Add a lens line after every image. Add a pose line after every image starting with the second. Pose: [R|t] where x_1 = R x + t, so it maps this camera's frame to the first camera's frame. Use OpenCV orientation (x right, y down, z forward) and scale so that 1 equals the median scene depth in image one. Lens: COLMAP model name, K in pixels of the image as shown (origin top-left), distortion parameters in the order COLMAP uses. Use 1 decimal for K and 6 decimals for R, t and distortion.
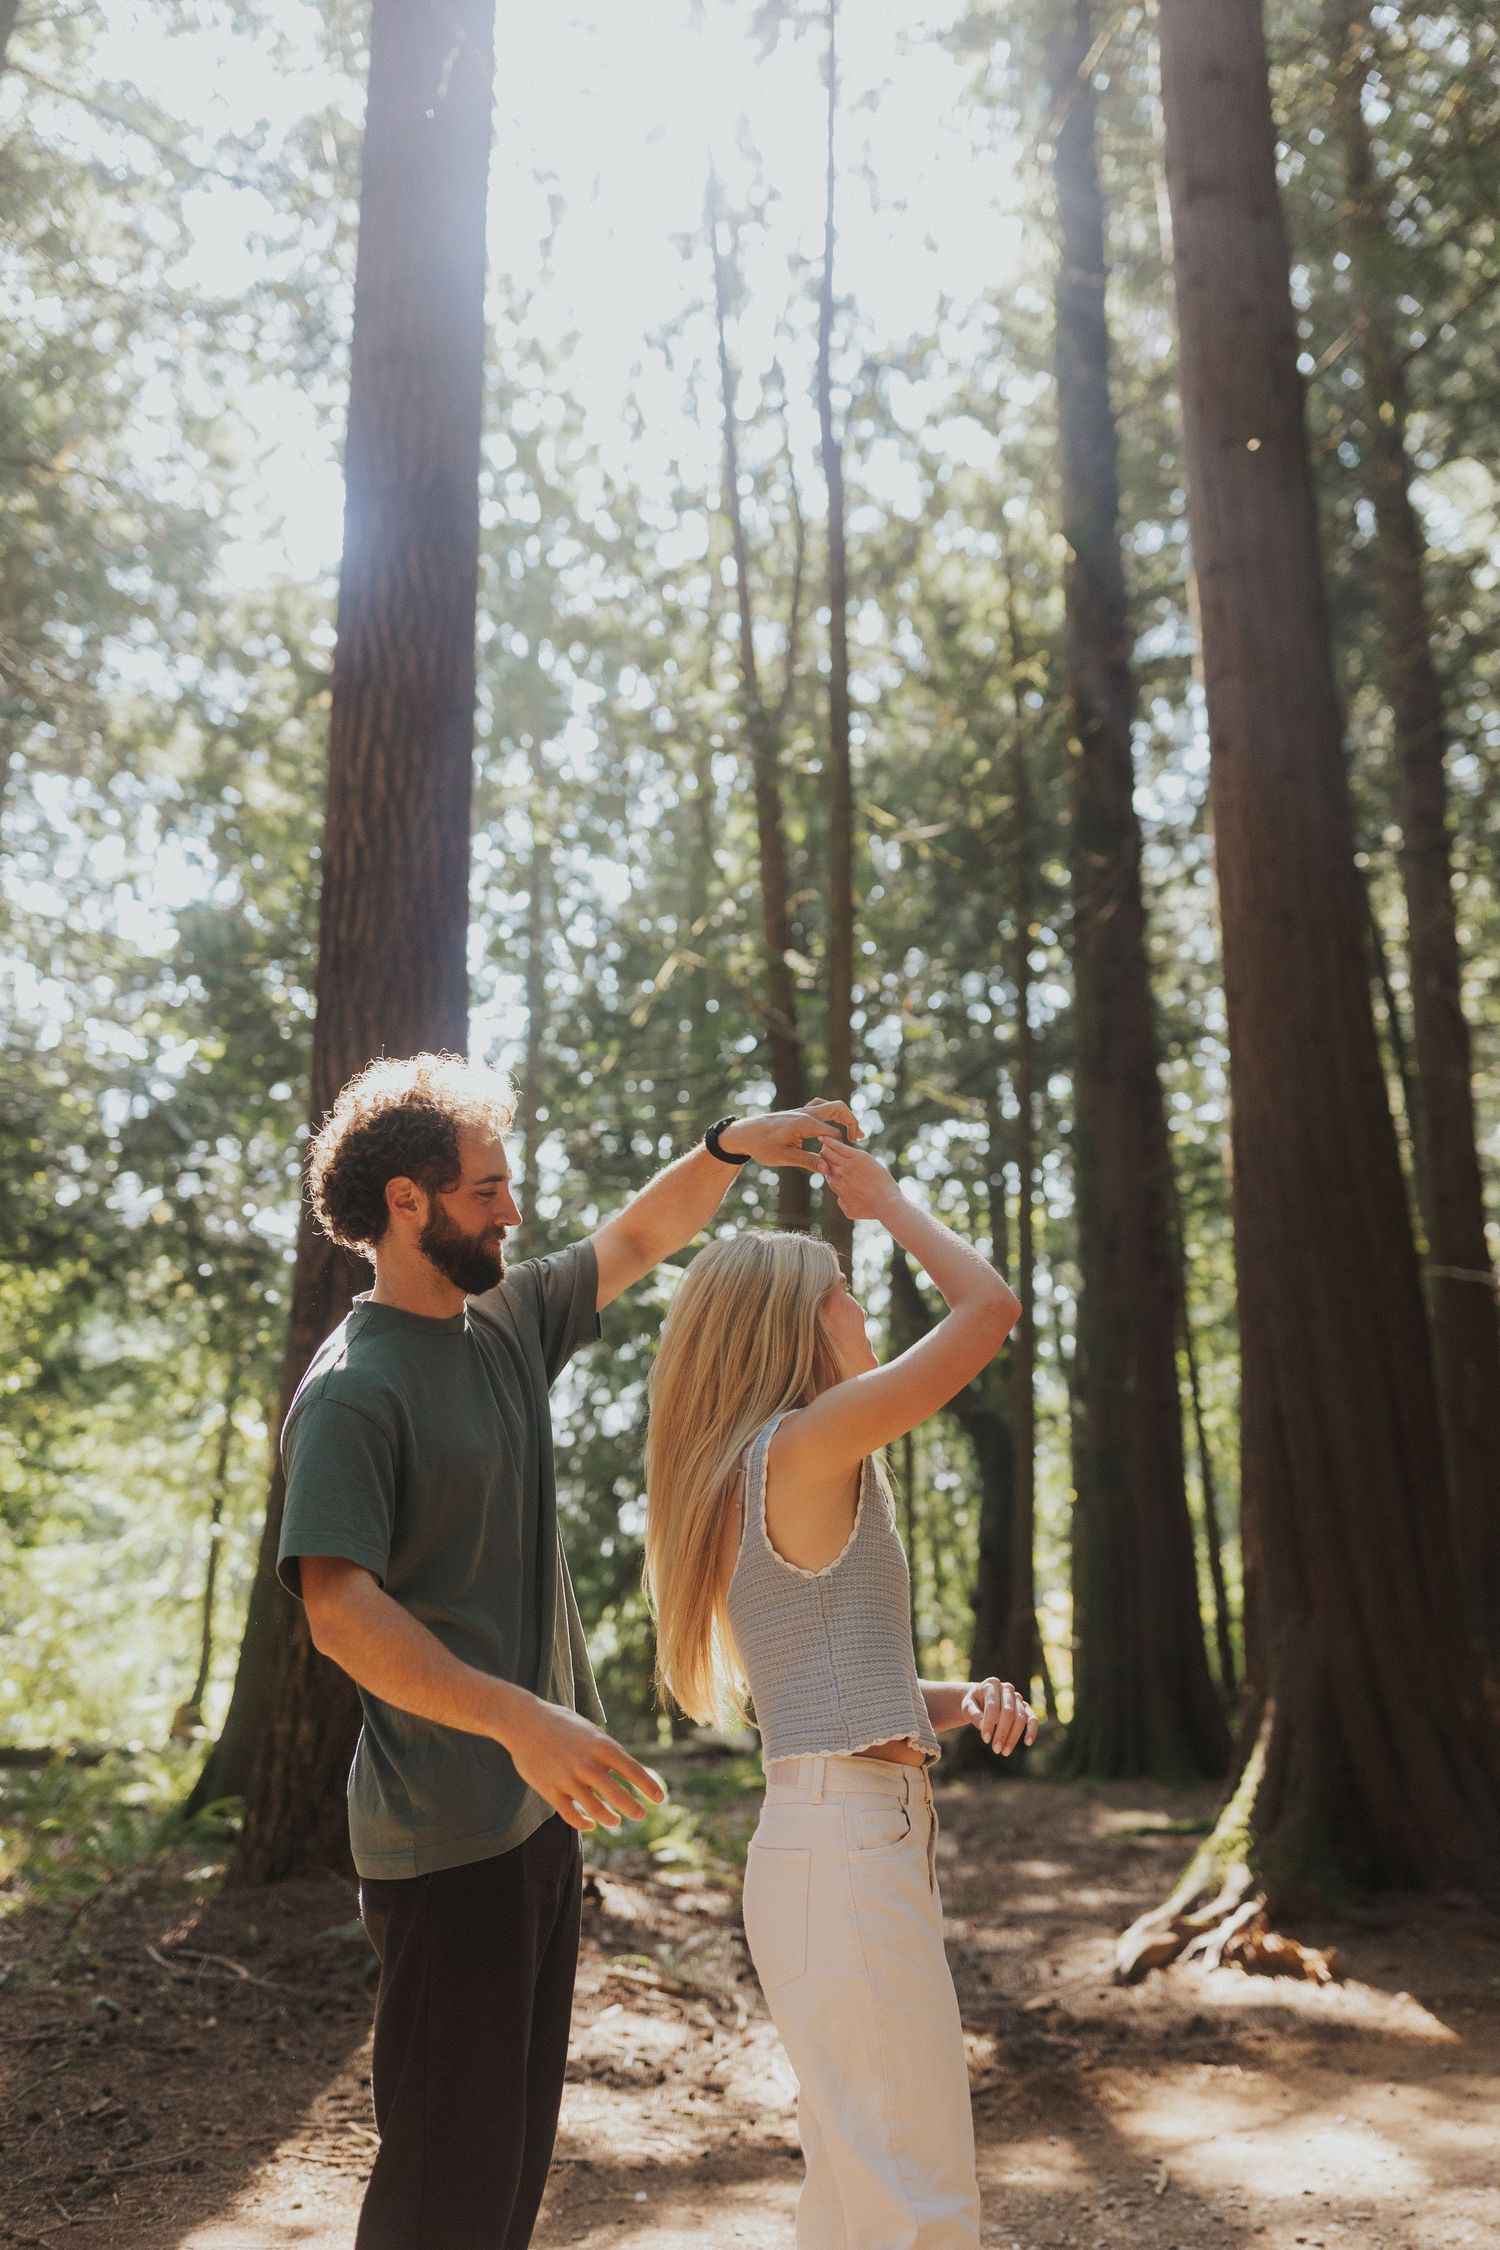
lens RADIAL K [[2197.1, 0, 770.1], [0, 2197.1, 1122.5], [0, 0, 1]] dist [0.003400, -0.000268]
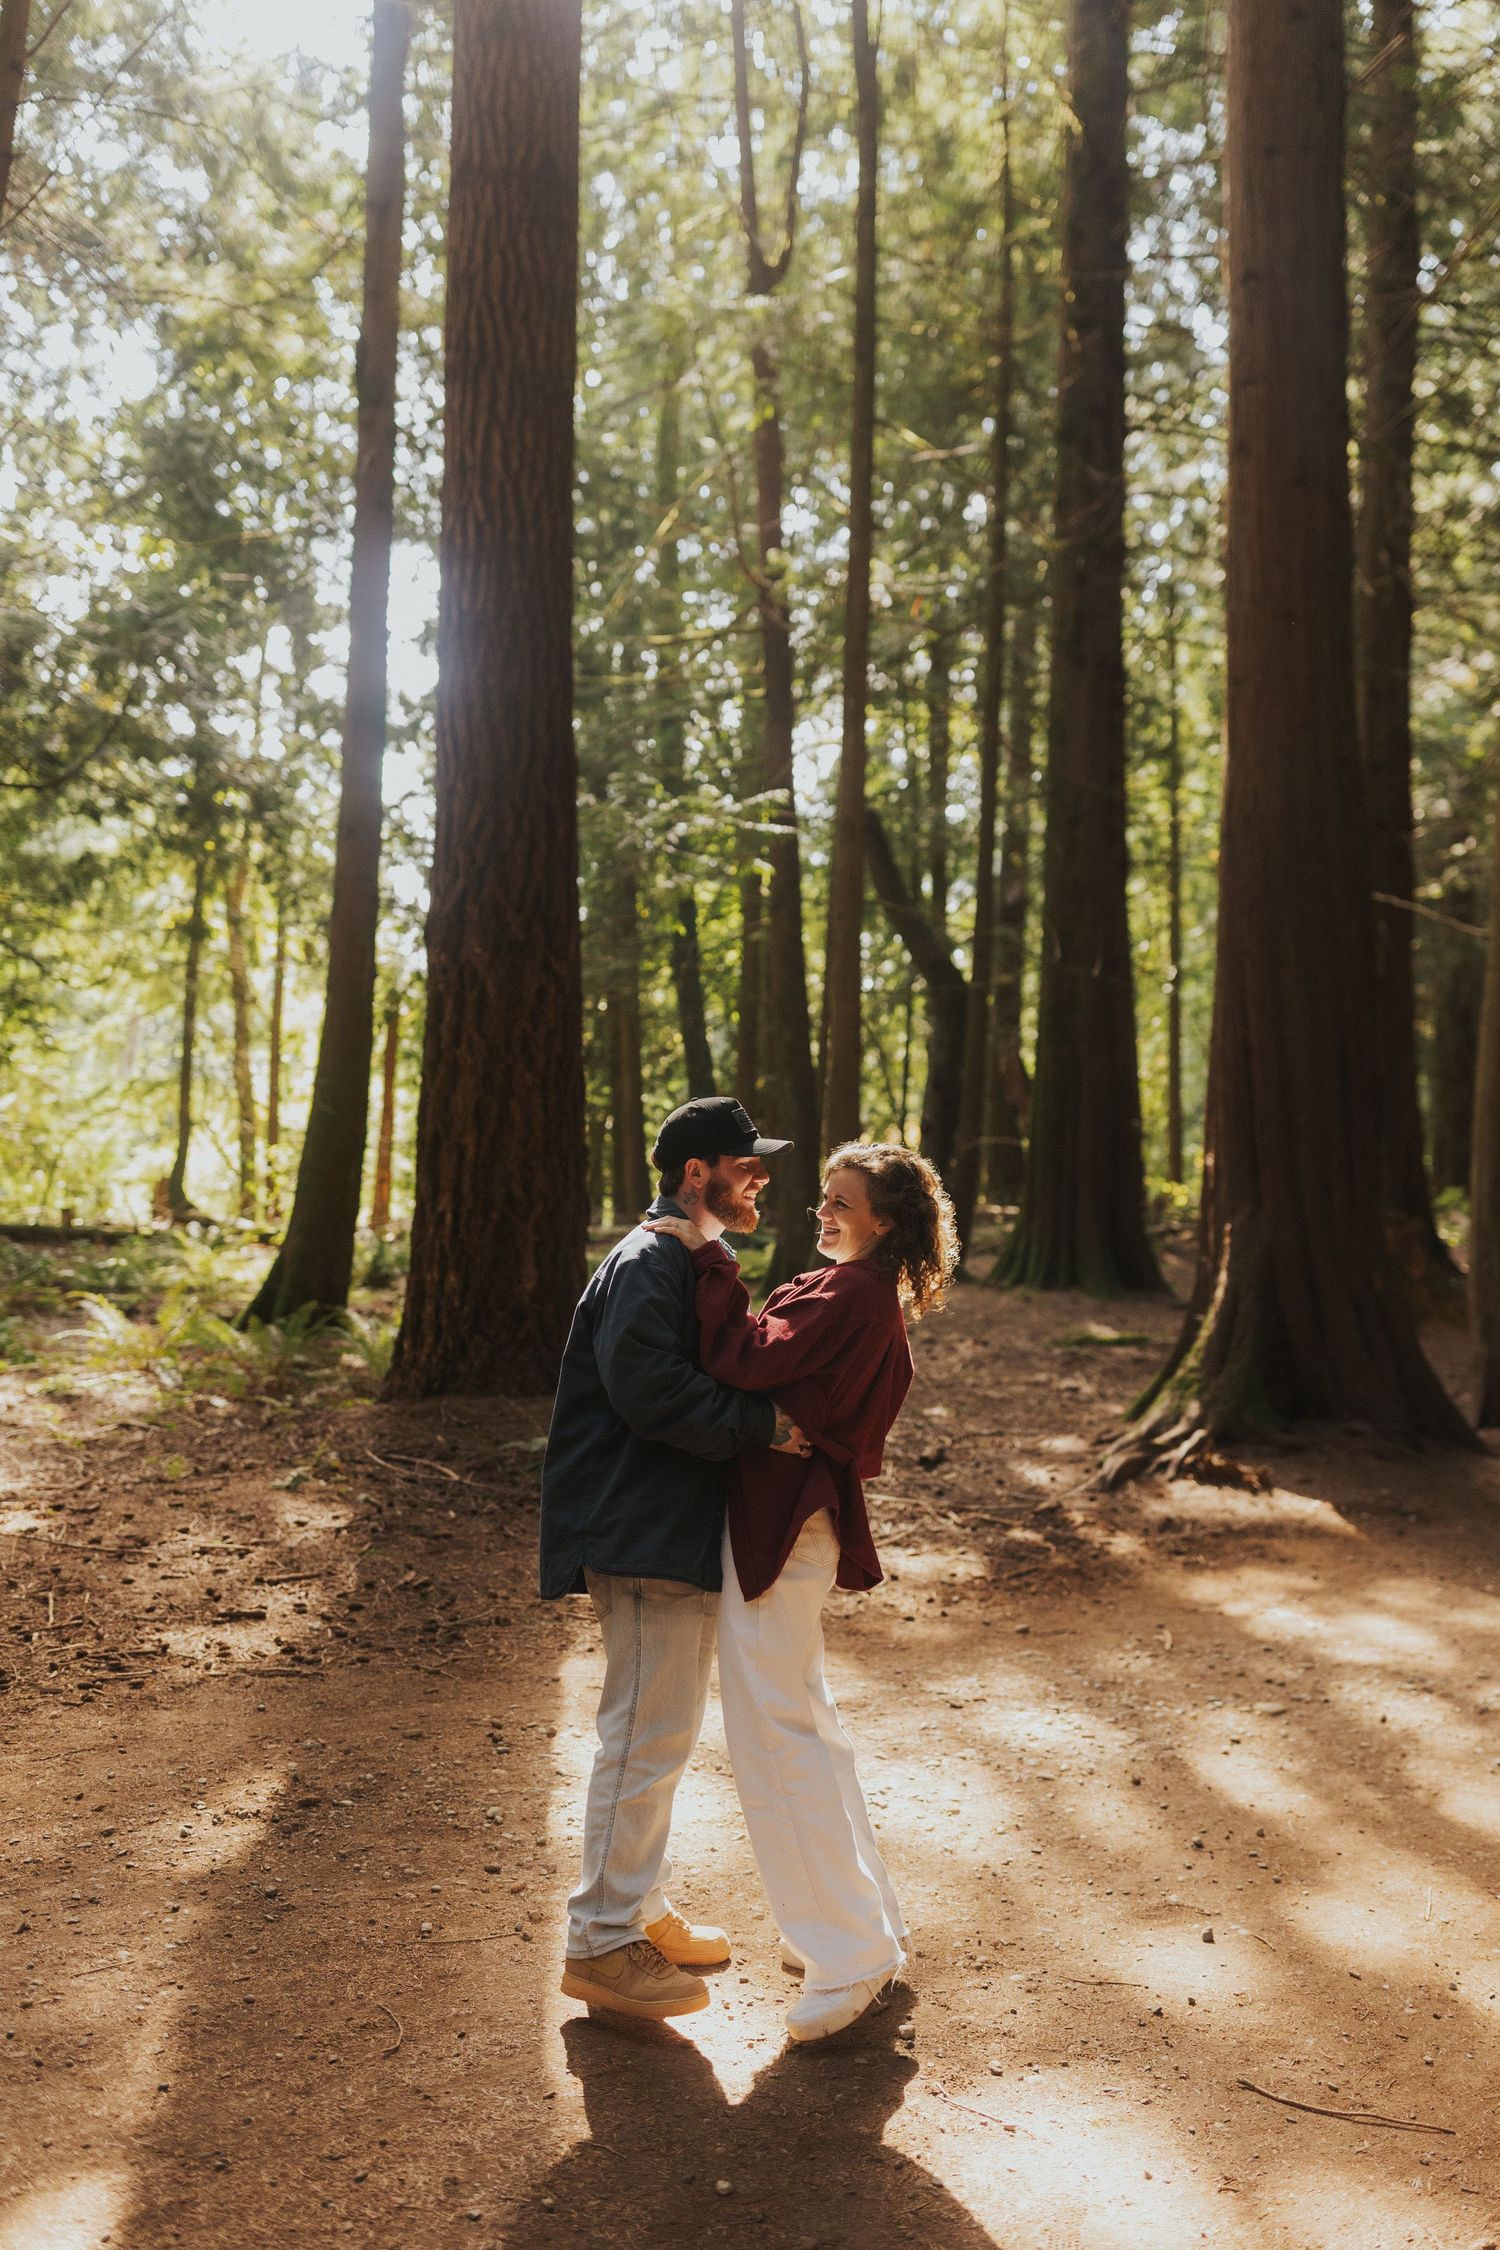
lens RADIAL K [[2197.1, 0, 770.1], [0, 2197.1, 1122.5], [0, 0, 1]] dist [0.003400, -0.000268]
pose [[0.998498, 0.025140, 0.048672, -0.113467], [-0.036000, 0.970819, 0.237096, -0.130460], [-0.041291, -0.238492, 0.970266, -0.223581]]
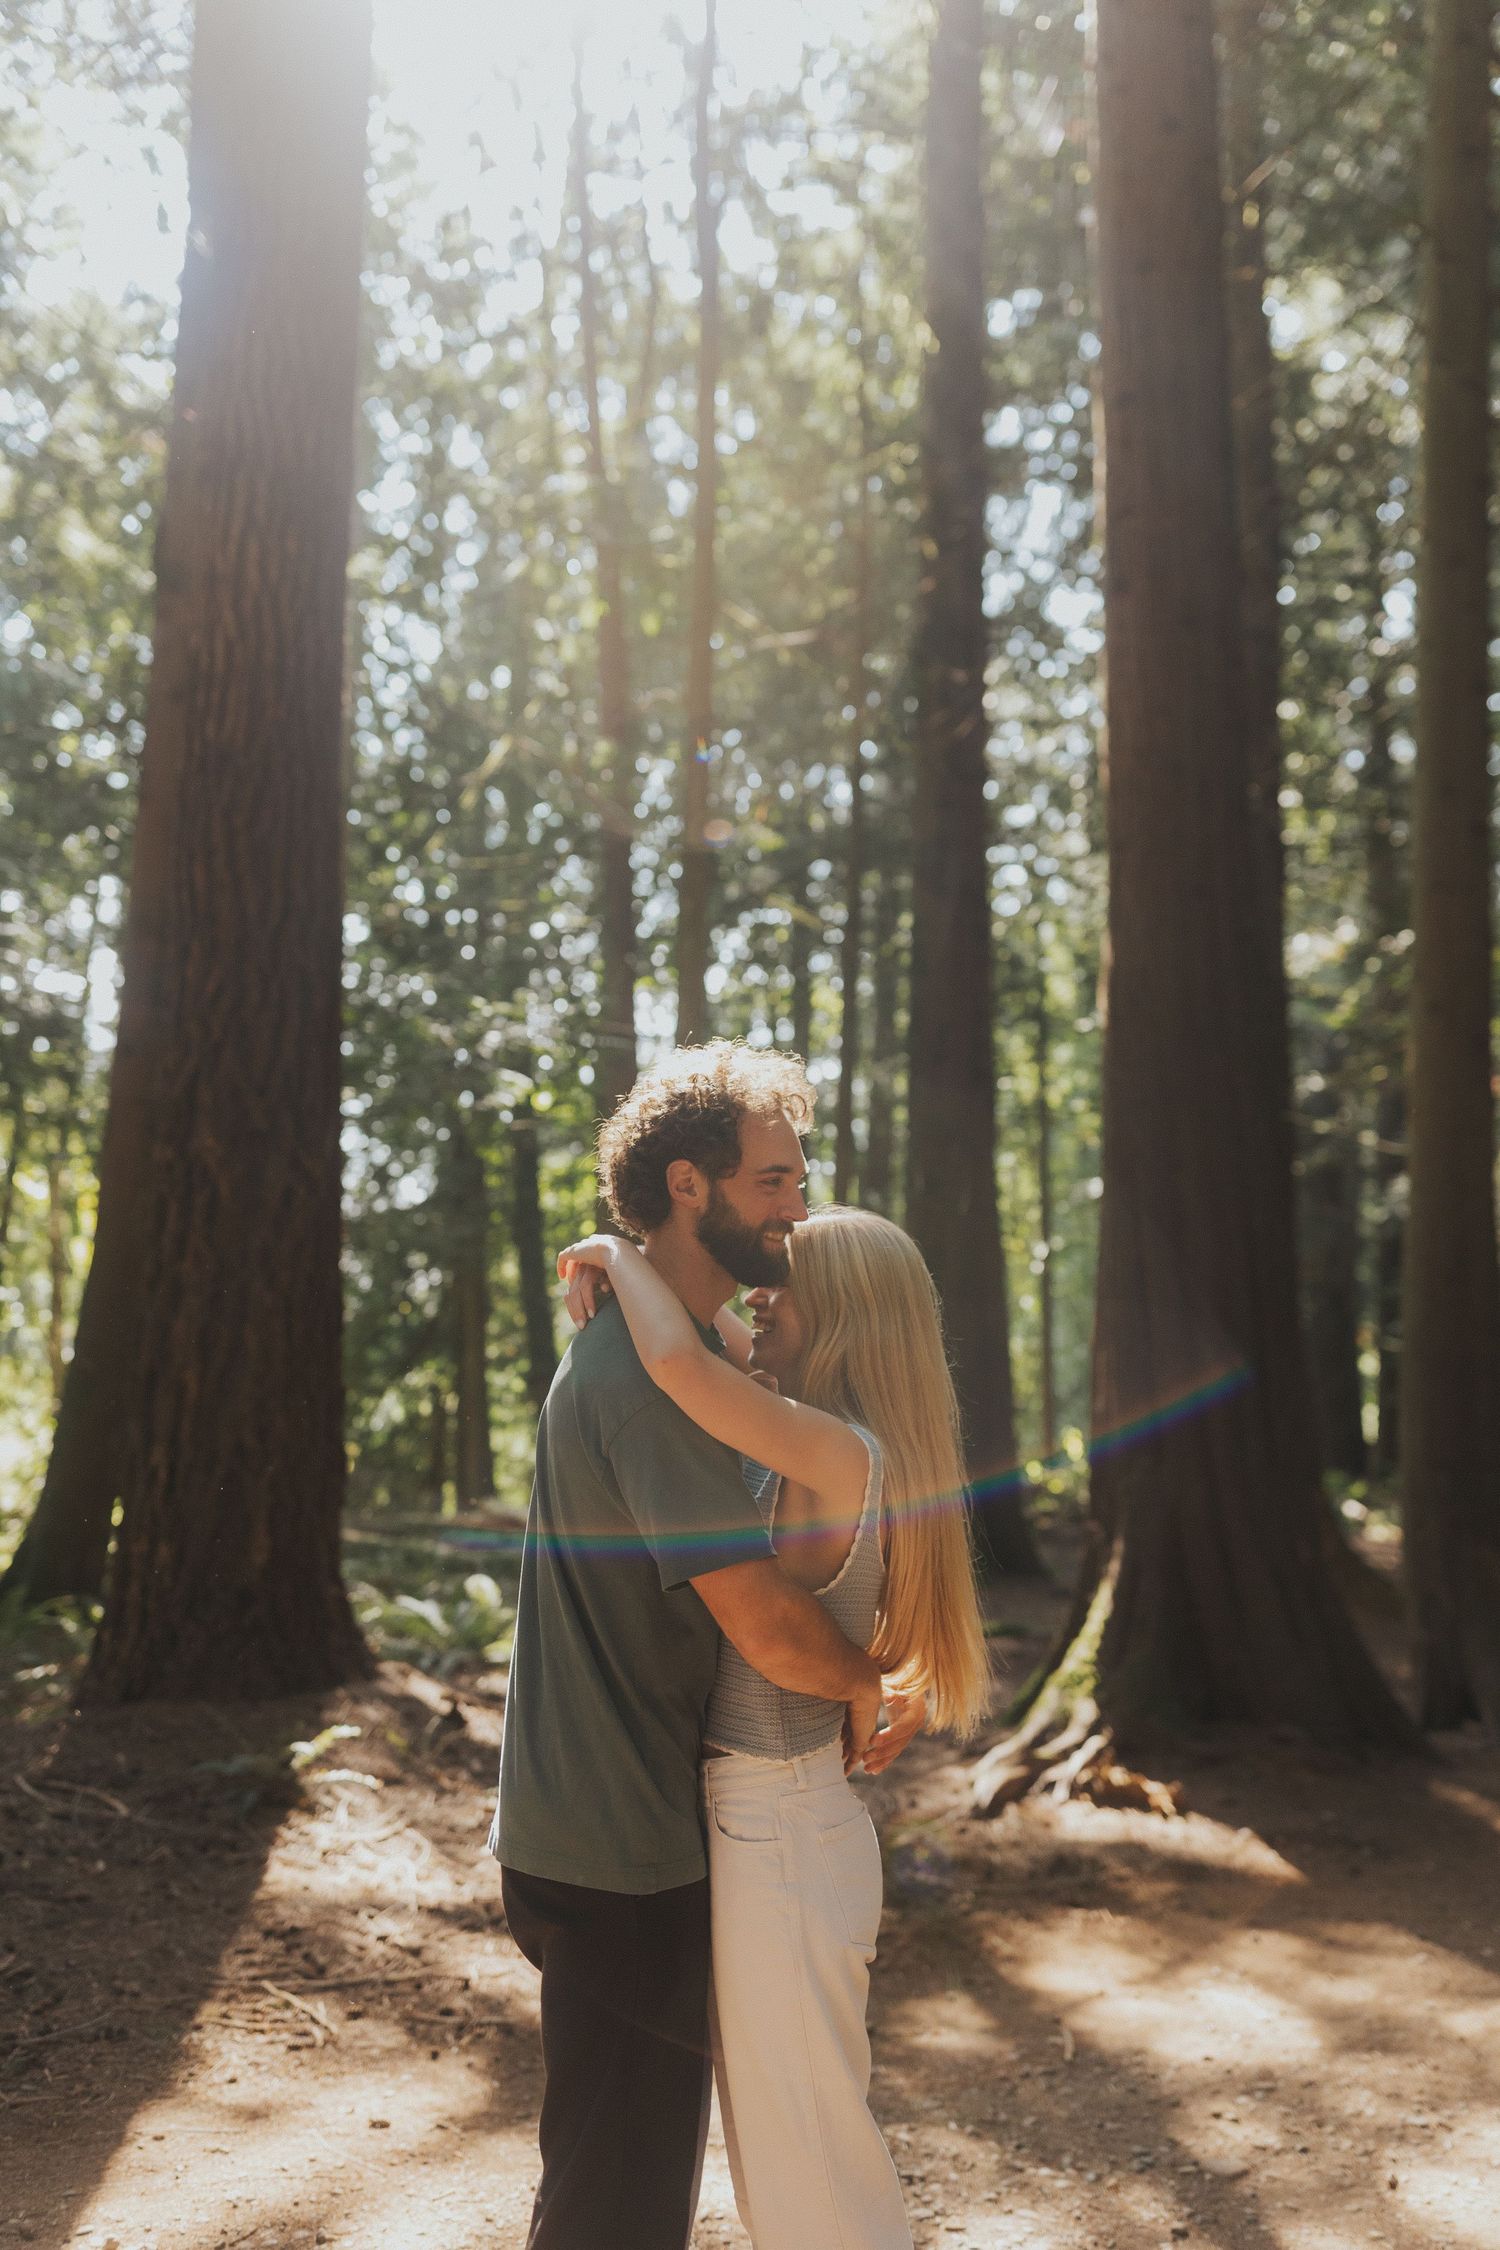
lens RADIAL K [[2197.1, 0, 770.1], [0, 2197.1, 1122.5], [0, 0, 1]] dist [0.003400, -0.000268]
pose [[0.994001, 0.038741, 0.102276, -0.058634], [-0.049361, 0.993411, 0.103436, -0.037040], [-0.097595, -0.107864, 0.989364, 0.019702]]
